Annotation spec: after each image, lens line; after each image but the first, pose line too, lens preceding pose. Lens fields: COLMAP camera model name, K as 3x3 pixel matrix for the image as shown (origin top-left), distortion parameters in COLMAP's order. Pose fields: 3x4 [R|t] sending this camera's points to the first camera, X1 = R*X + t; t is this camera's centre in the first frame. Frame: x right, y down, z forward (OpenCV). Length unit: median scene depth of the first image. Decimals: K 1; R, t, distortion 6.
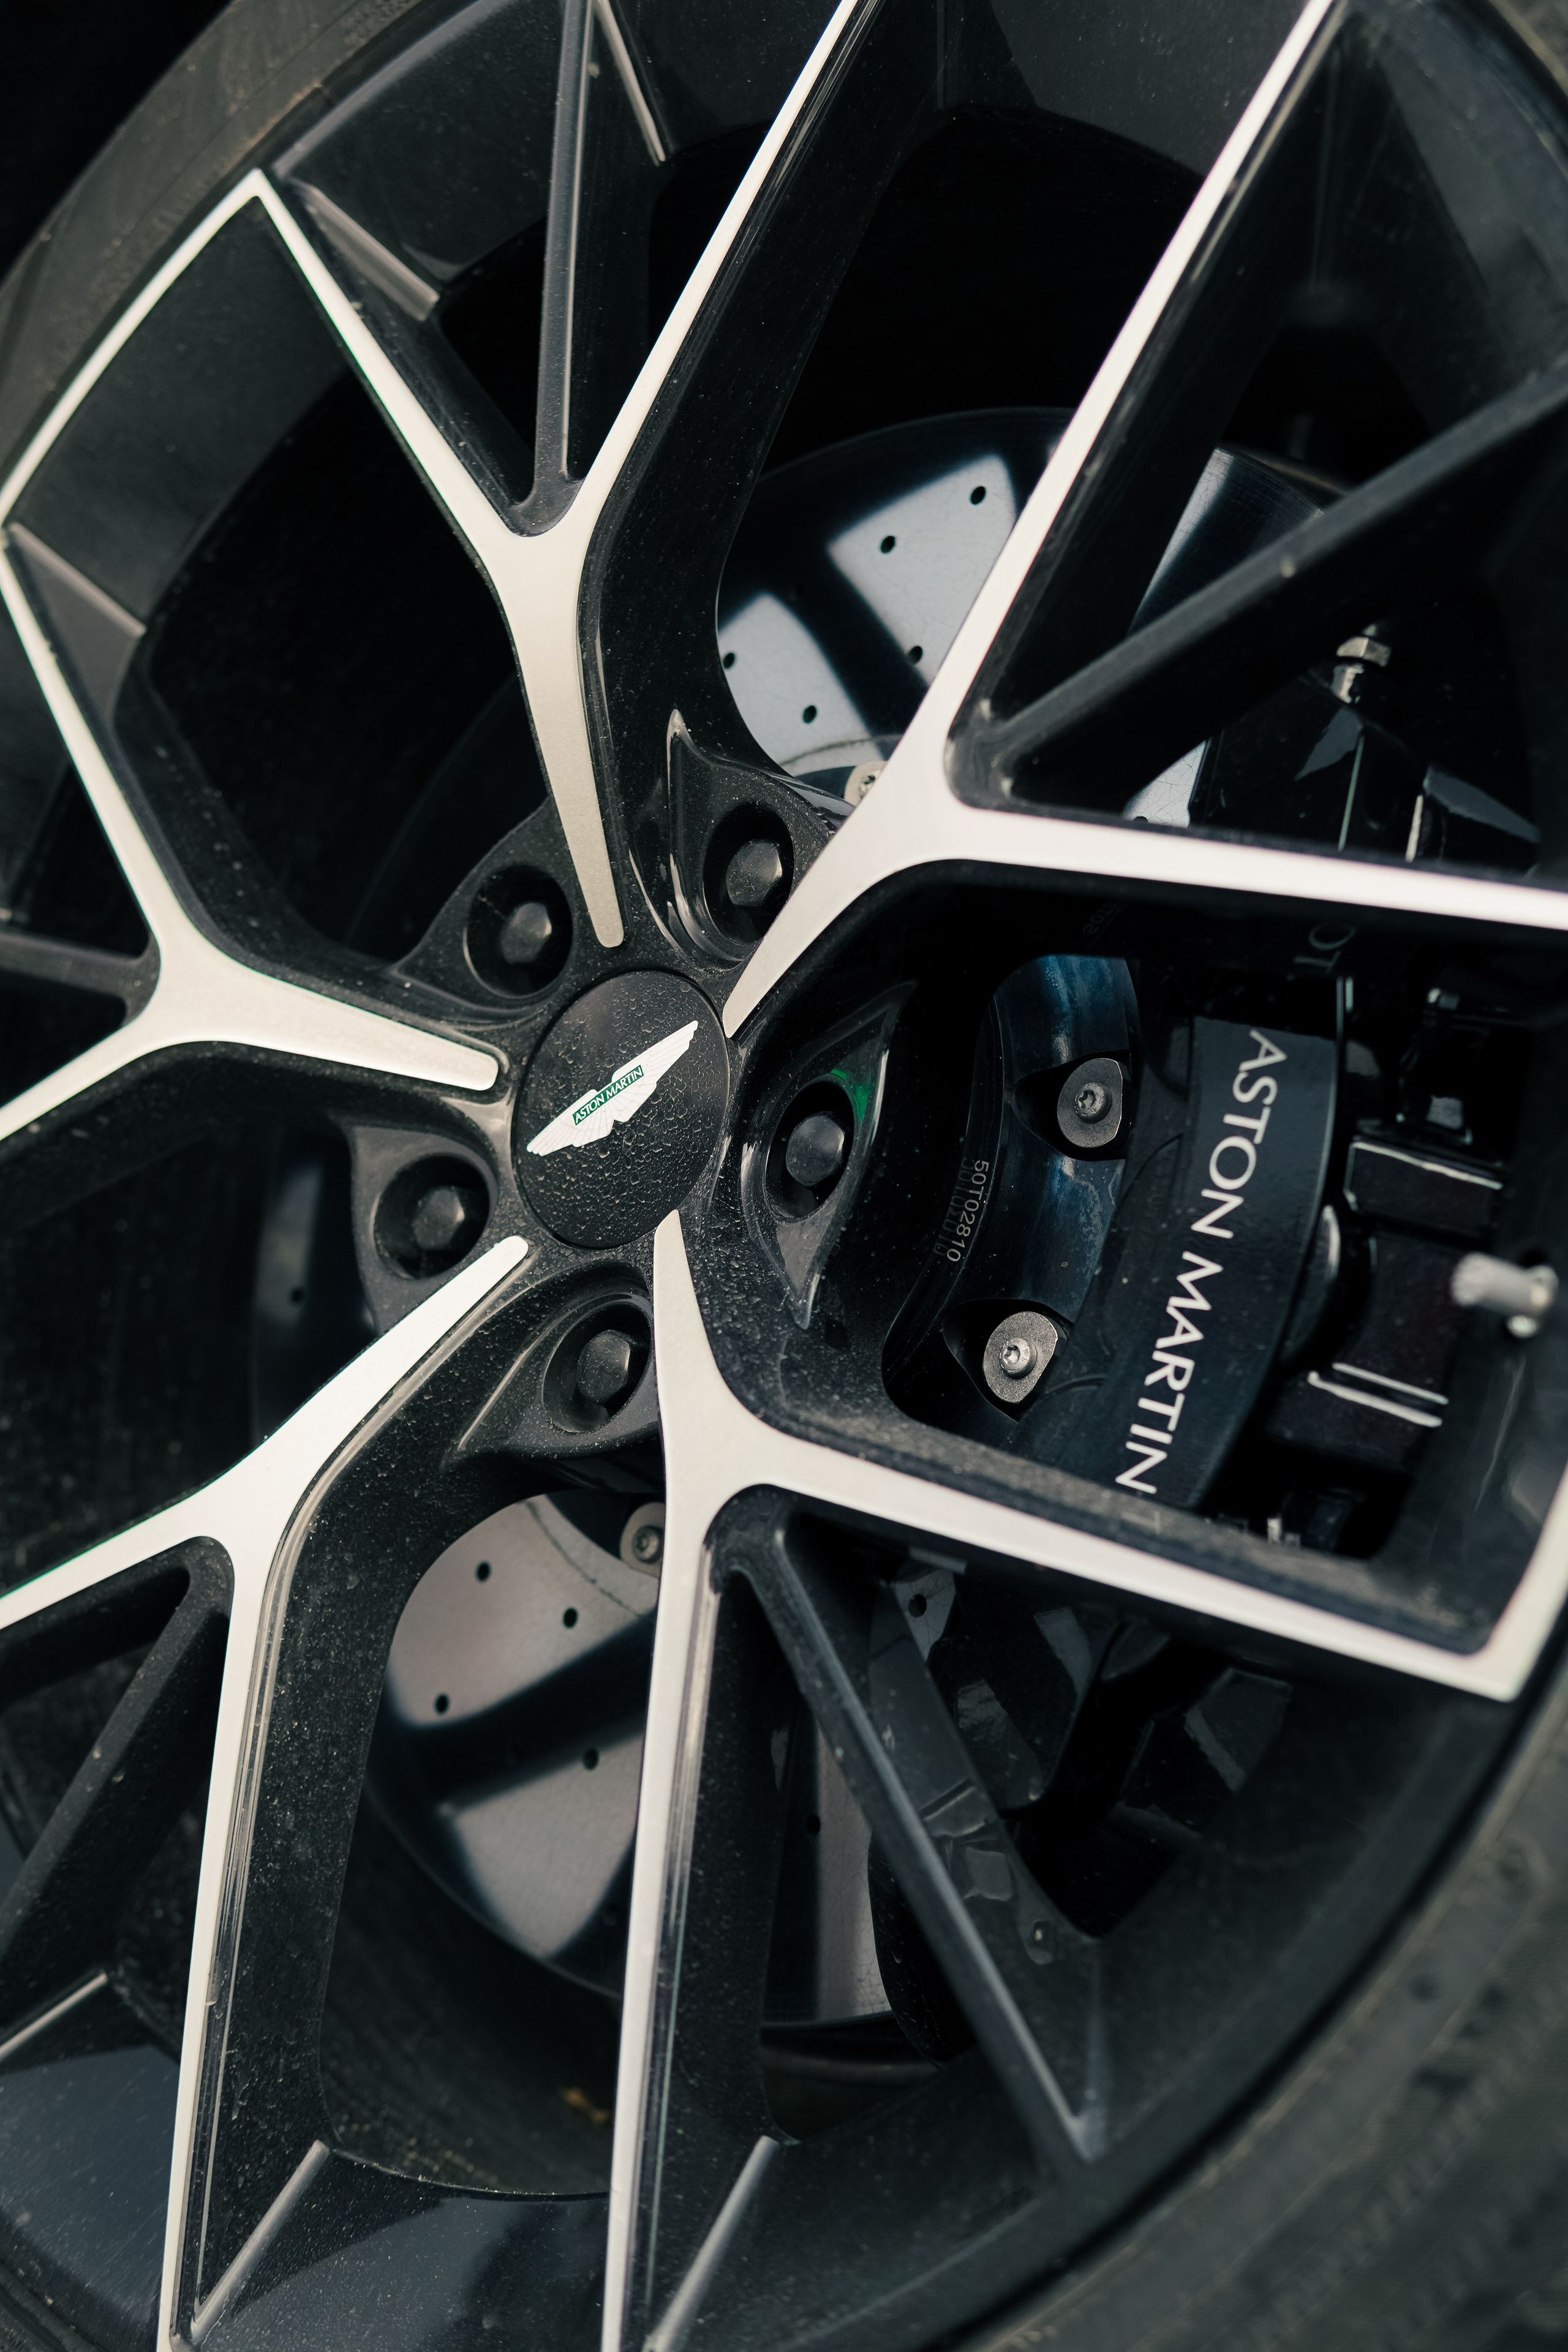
lens RADIAL K [[3093.1, 0, 784.0], [0, 3093.1, 1176.0], [0, 0, 1]] dist [-0.005890, 0.151700]
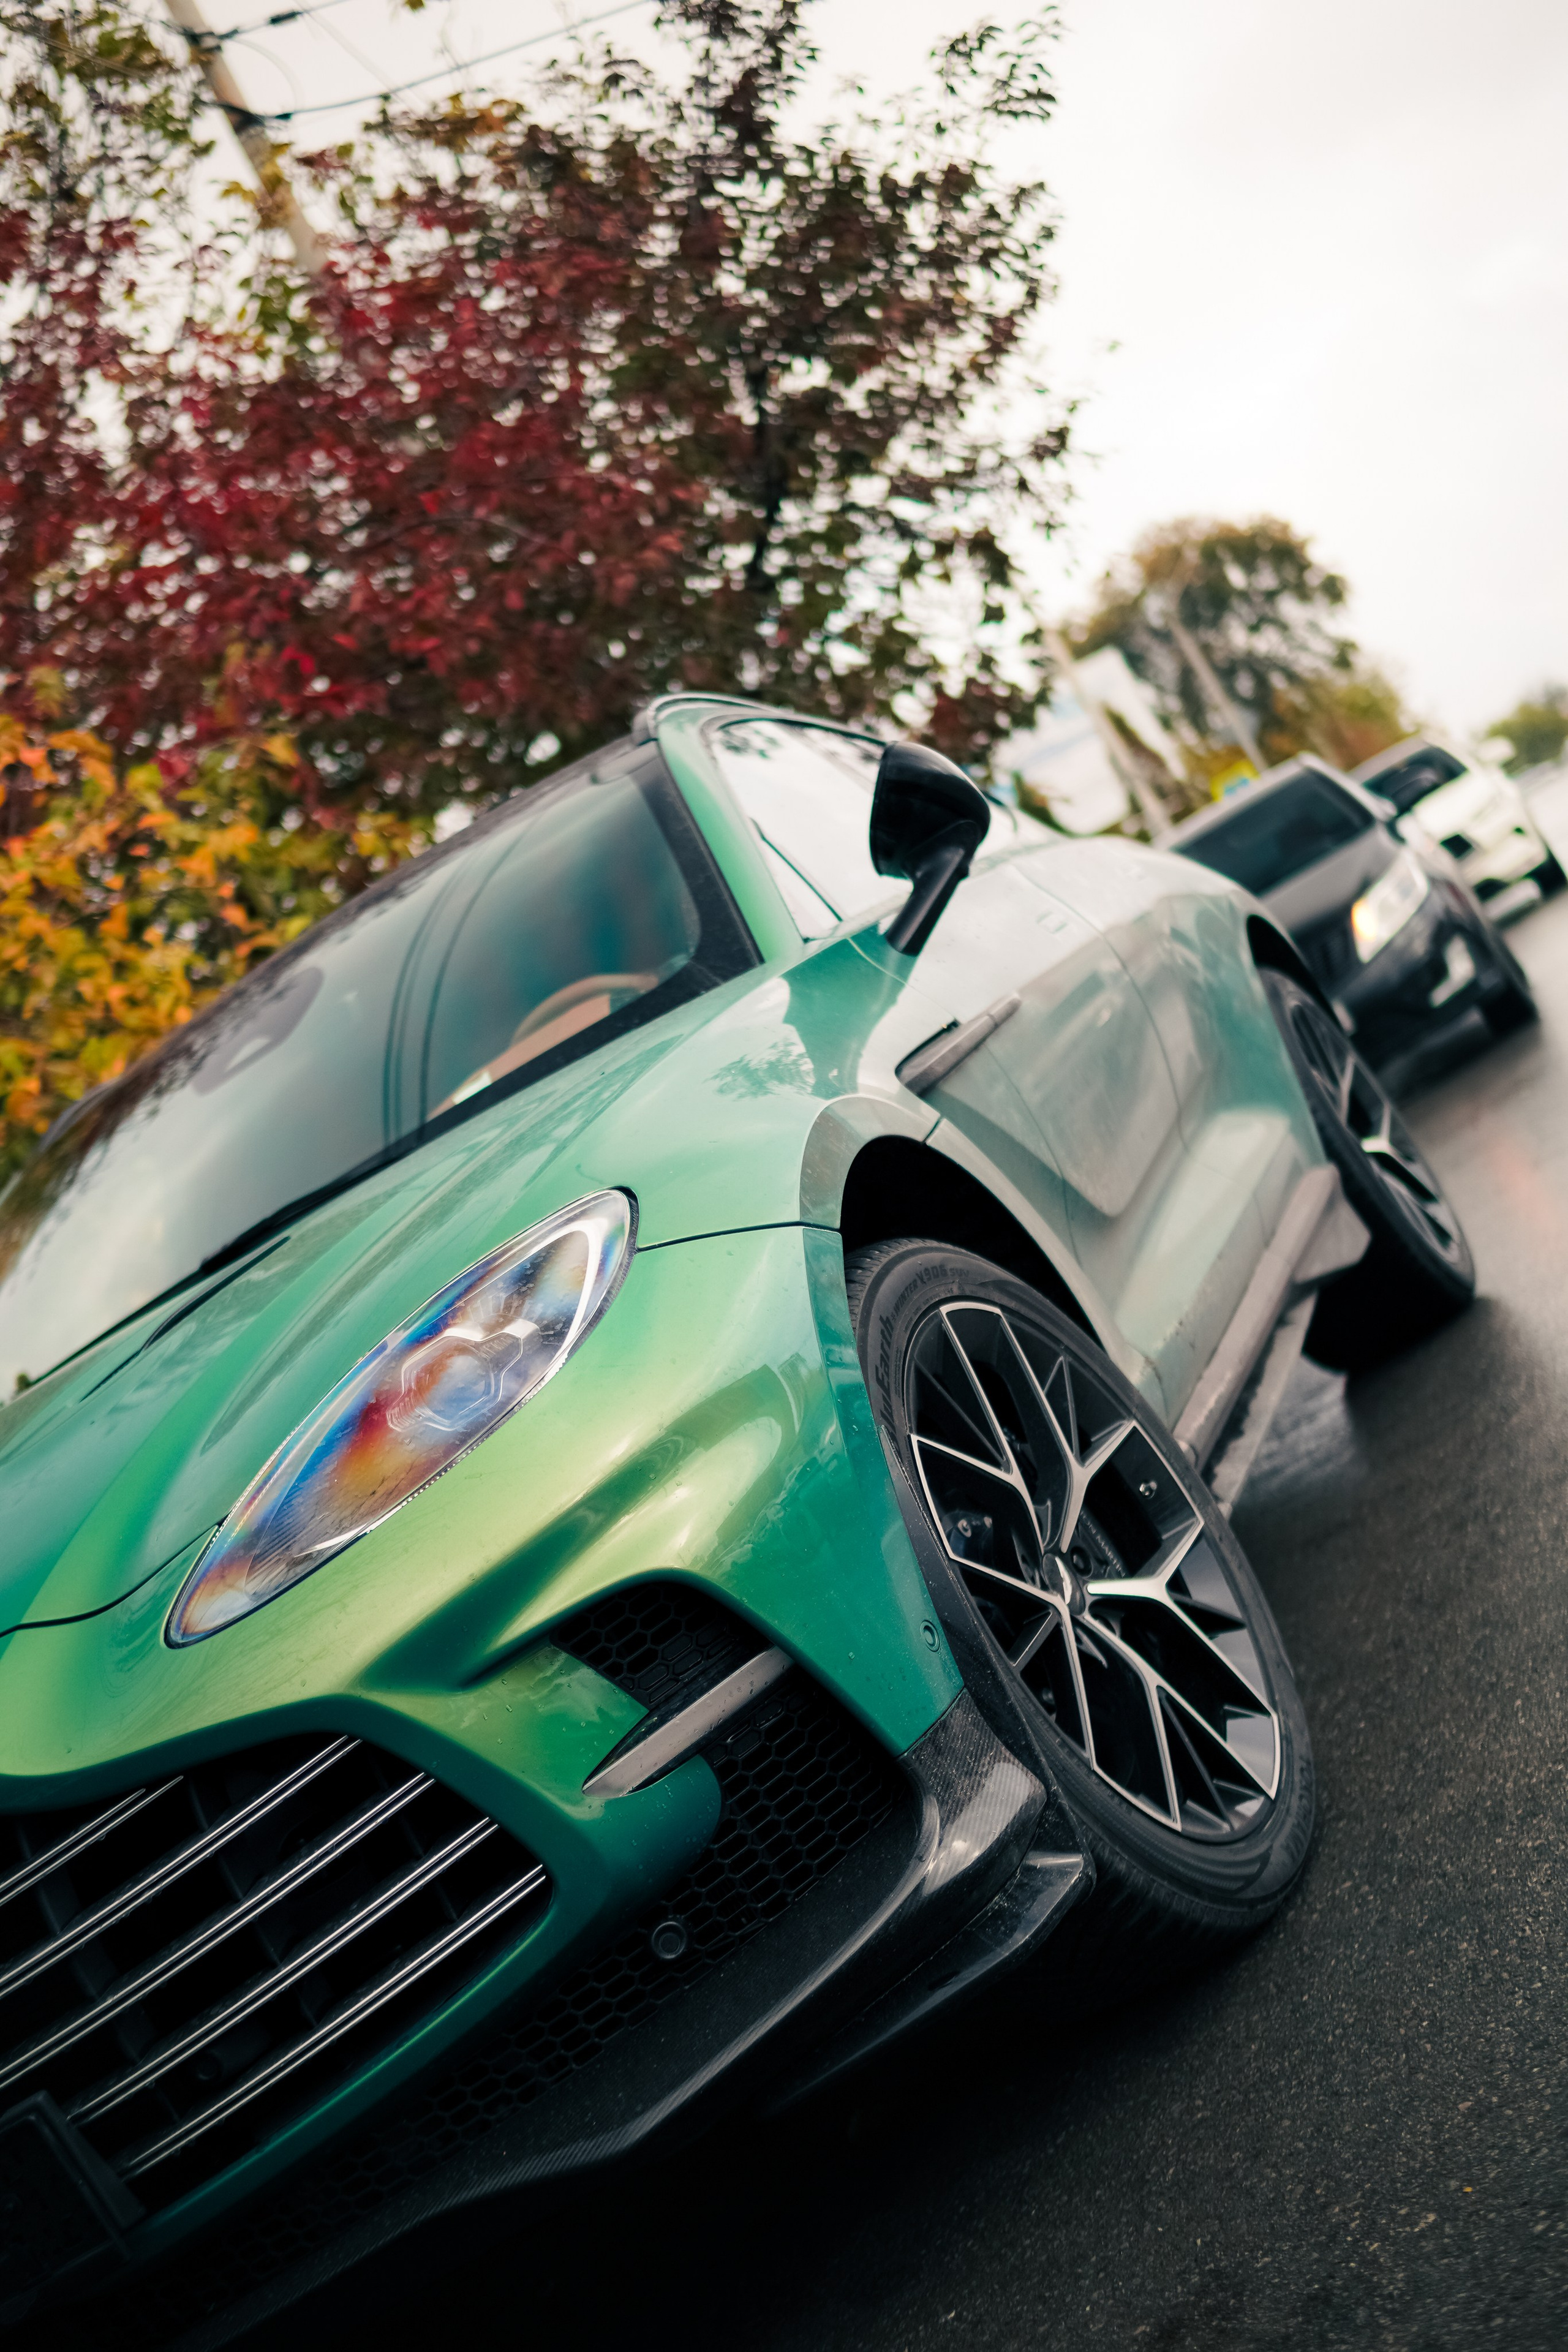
lens RADIAL K [[3093.1, 0, 784.0], [0, 3093.1, 1176.0], [0, 0, 1]] dist [-0.005890, 0.151700]
pose [[-0.376411, -0.076709, 0.923272, -4.324494], [0.422811, 0.872508, 0.244868, -1.953987], [-0.824346, 0.482540, -0.295988, 2.643641]]
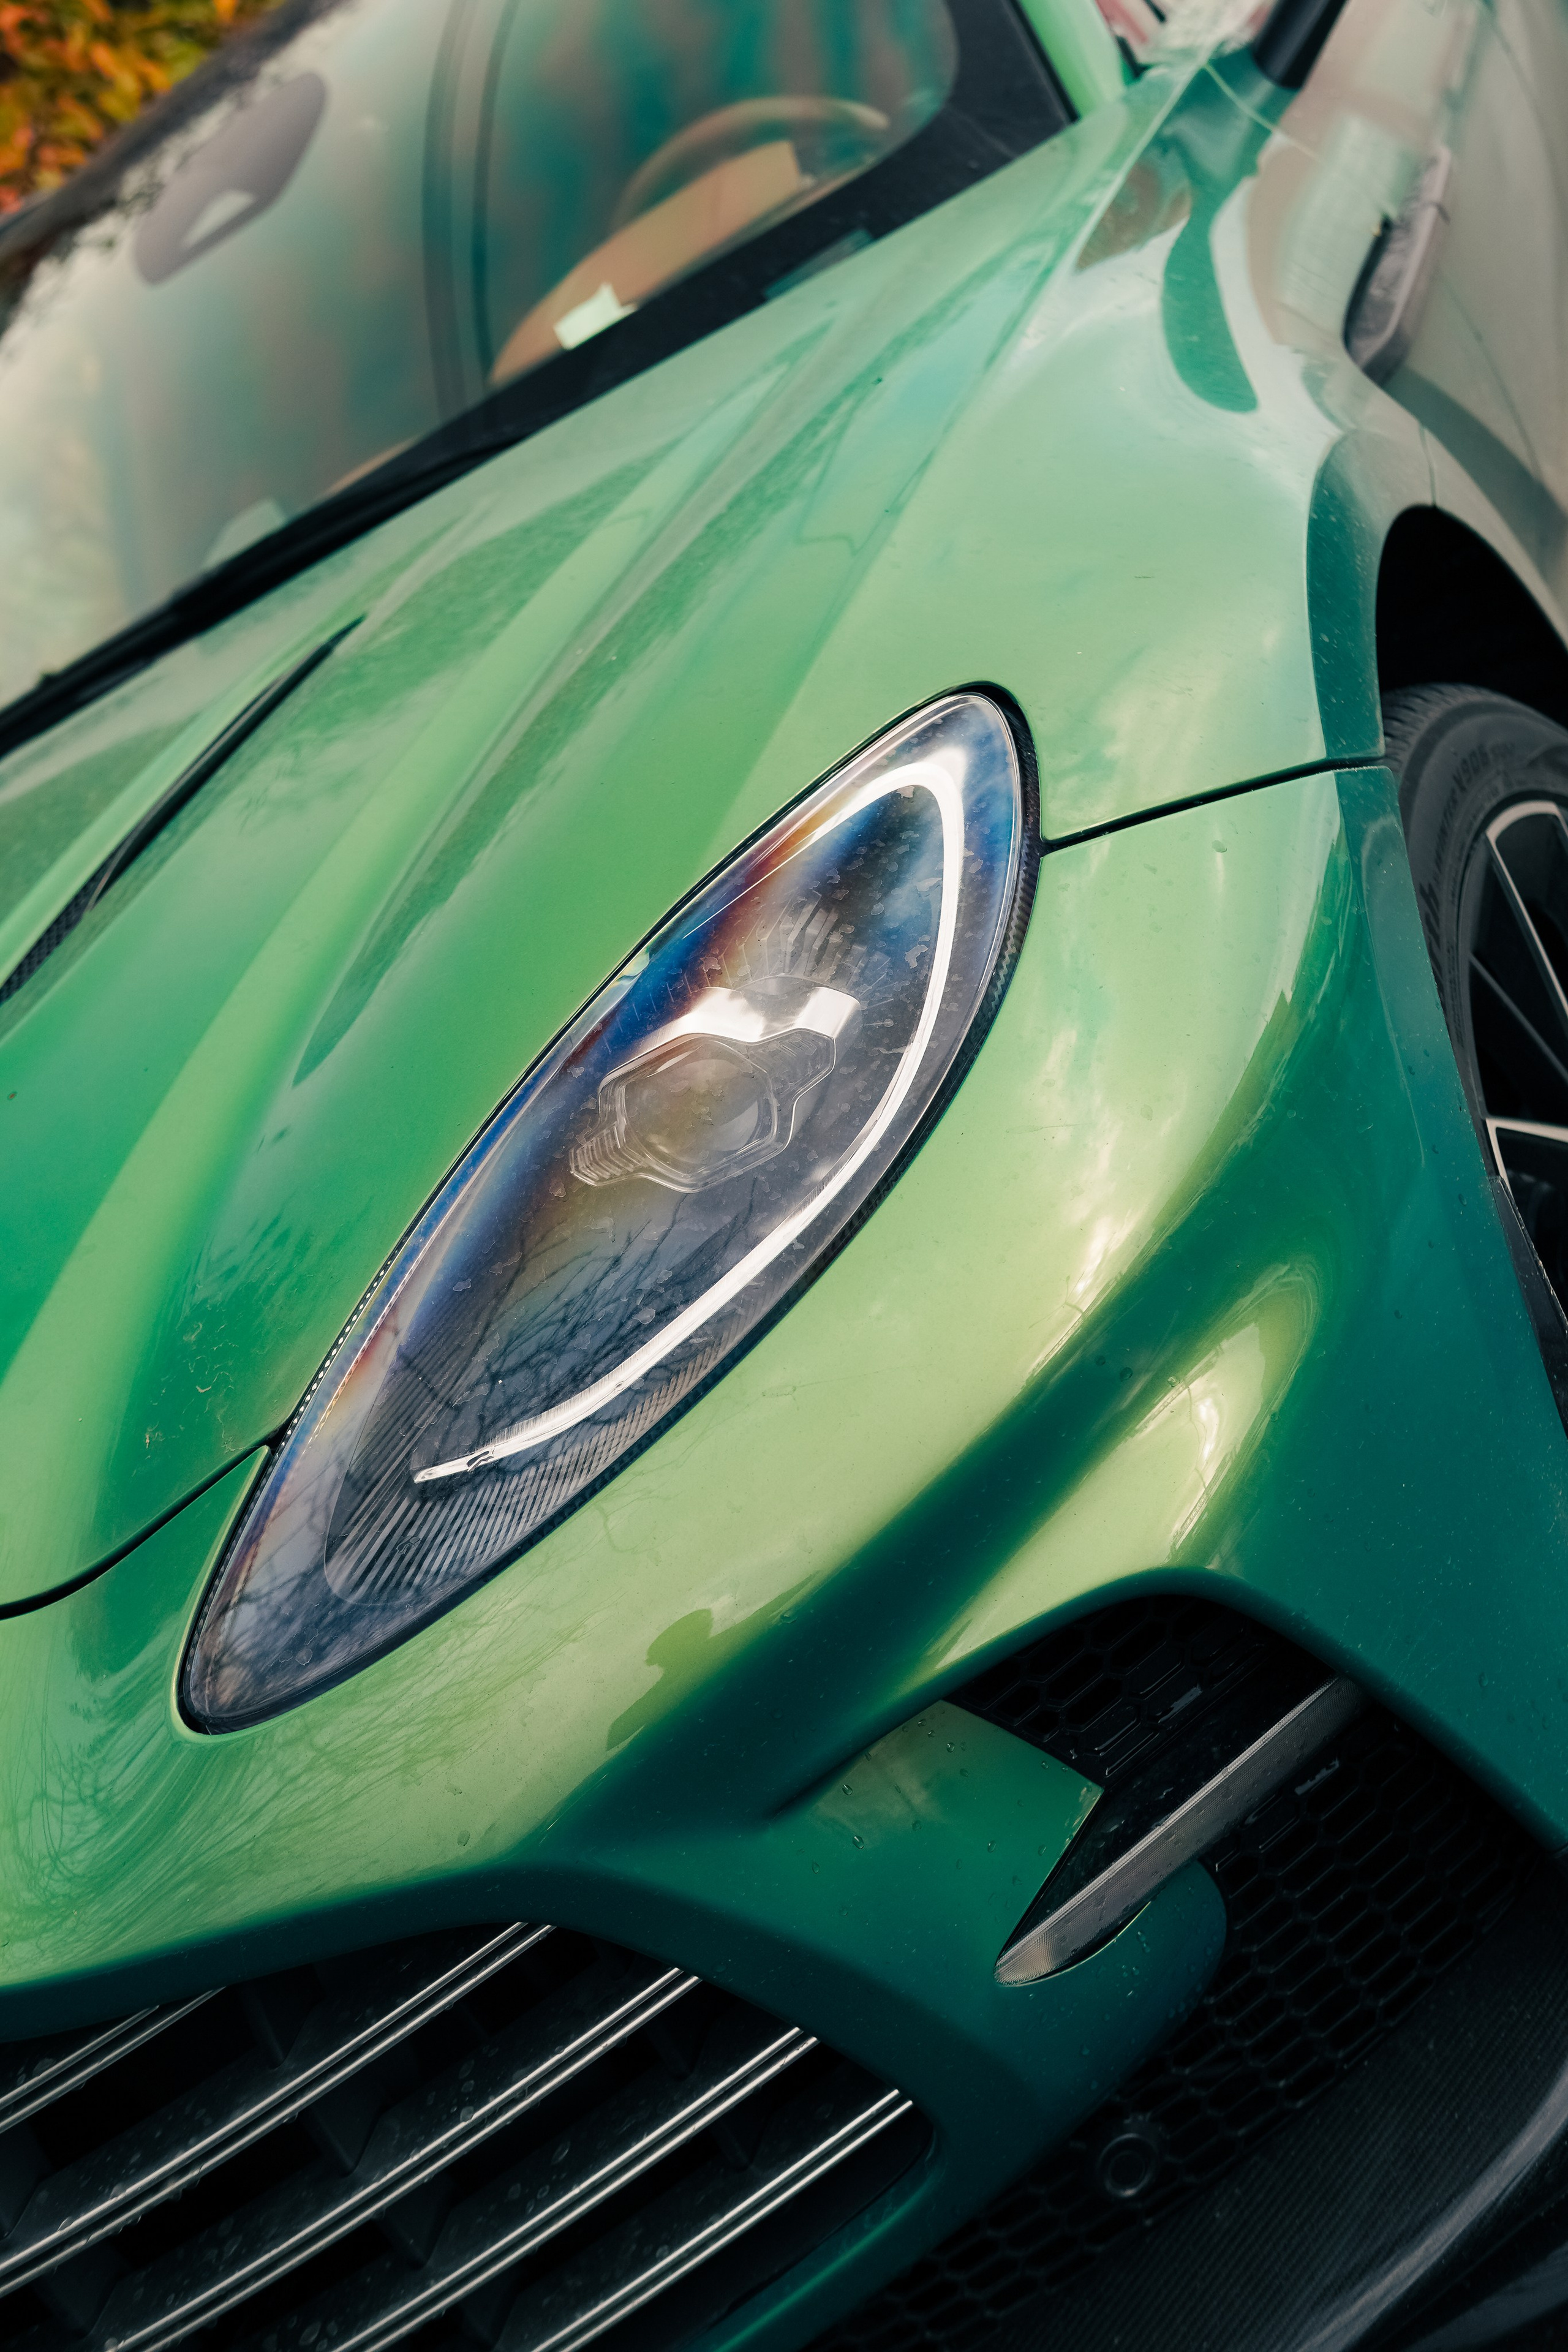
lens RADIAL K [[3102.0, 0, 784.0], [0, 3102.0, 1176.0], [0, 0, 1]] dist [0.034906, 0.088207]
pose [[-0.386886, -0.362130, 0.848045, -2.182993], [0.413986, 0.753561, 0.510648, -1.935431], [-0.823975, 0.548641, -0.141626, 2.188663]]
